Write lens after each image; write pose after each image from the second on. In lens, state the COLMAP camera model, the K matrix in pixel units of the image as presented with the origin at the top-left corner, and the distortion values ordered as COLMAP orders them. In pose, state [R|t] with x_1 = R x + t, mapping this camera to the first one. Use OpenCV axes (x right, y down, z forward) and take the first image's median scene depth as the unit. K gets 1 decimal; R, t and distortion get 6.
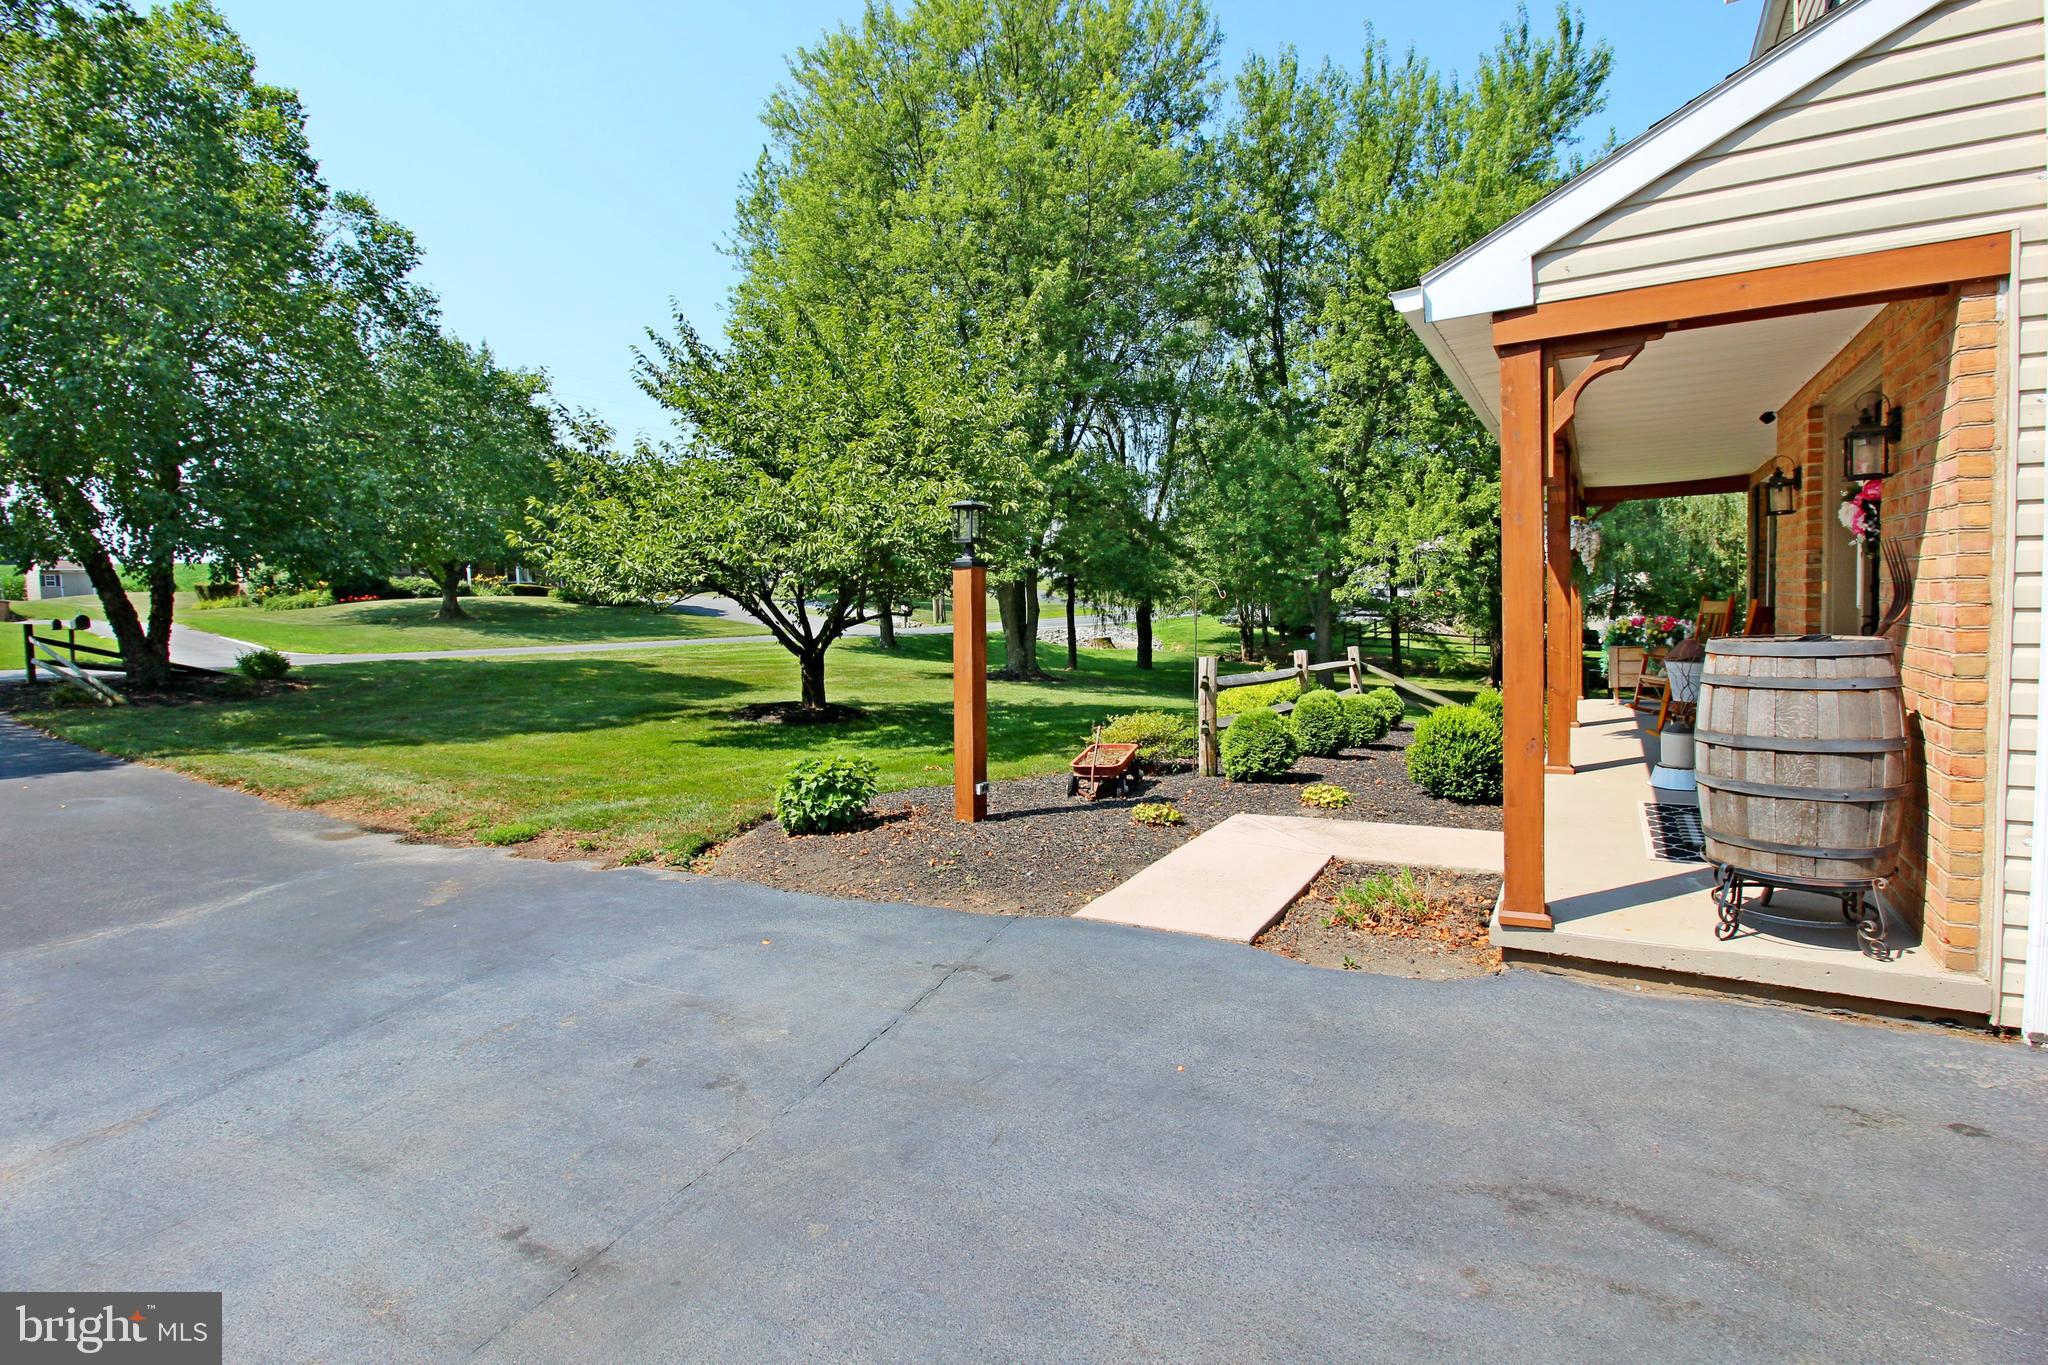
lens RADIAL K [[946.7, 0, 1034.2], [0, 946.7, 679.5], [0, 0, 1]] dist [-0.001112, -0.011936]
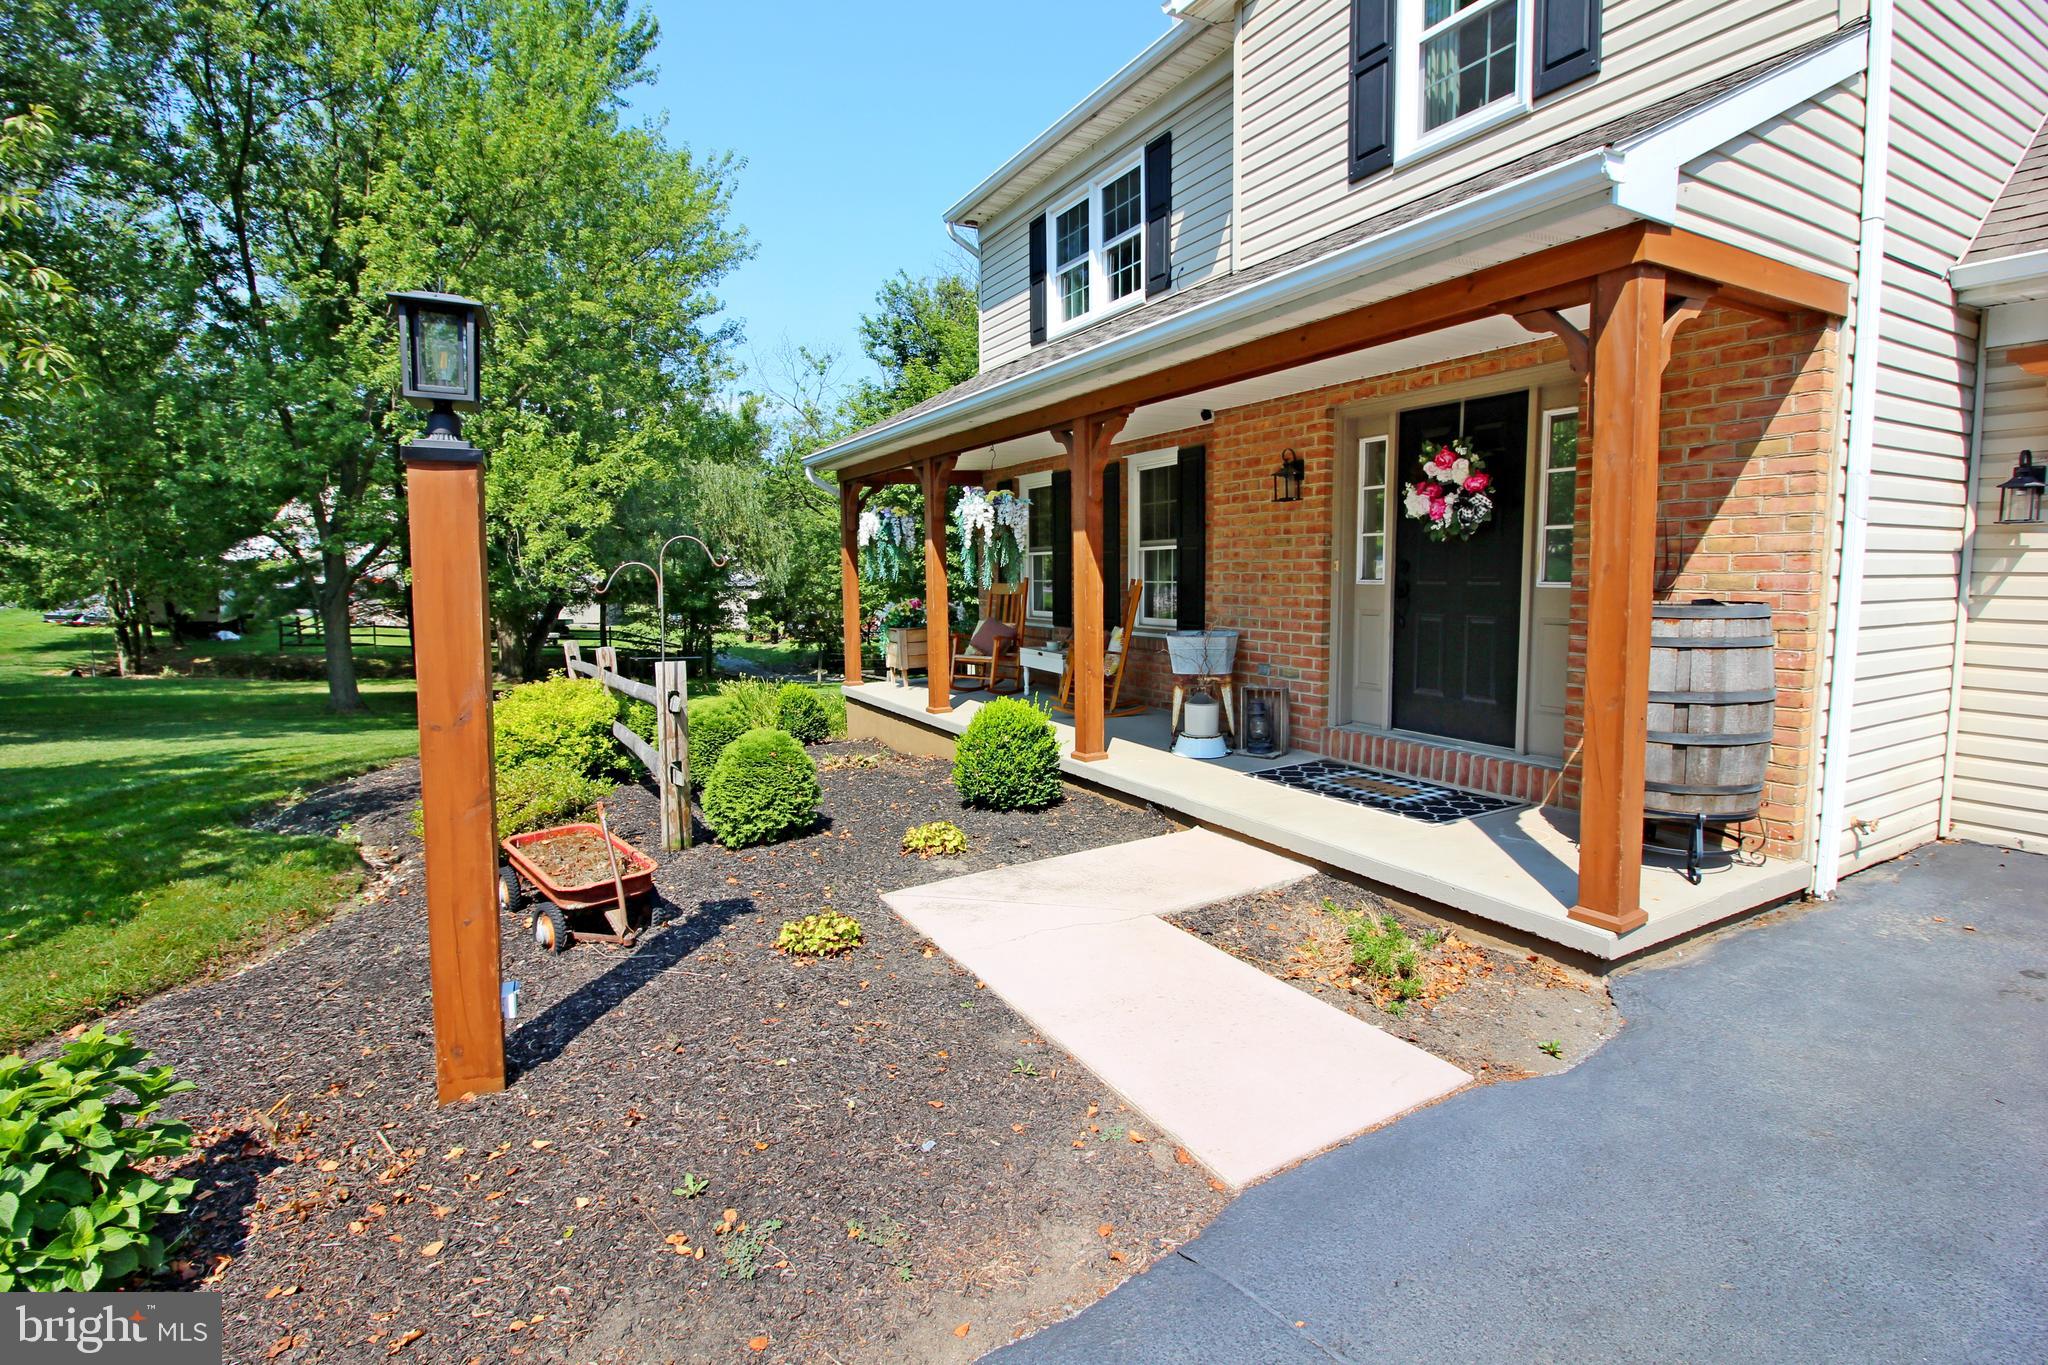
lens RADIAL K [[946.7, 0, 1031.6], [0, 946.7, 678.7], [0, 0, 1]] dist [-0.001112, -0.011936]
pose [[0.494297, -0.073245, 0.866202, -0.574501], [0.066192, 0.996722, 0.046510, -0.058896], [-0.866770, 0.034346, 0.497525, 1.146239]]
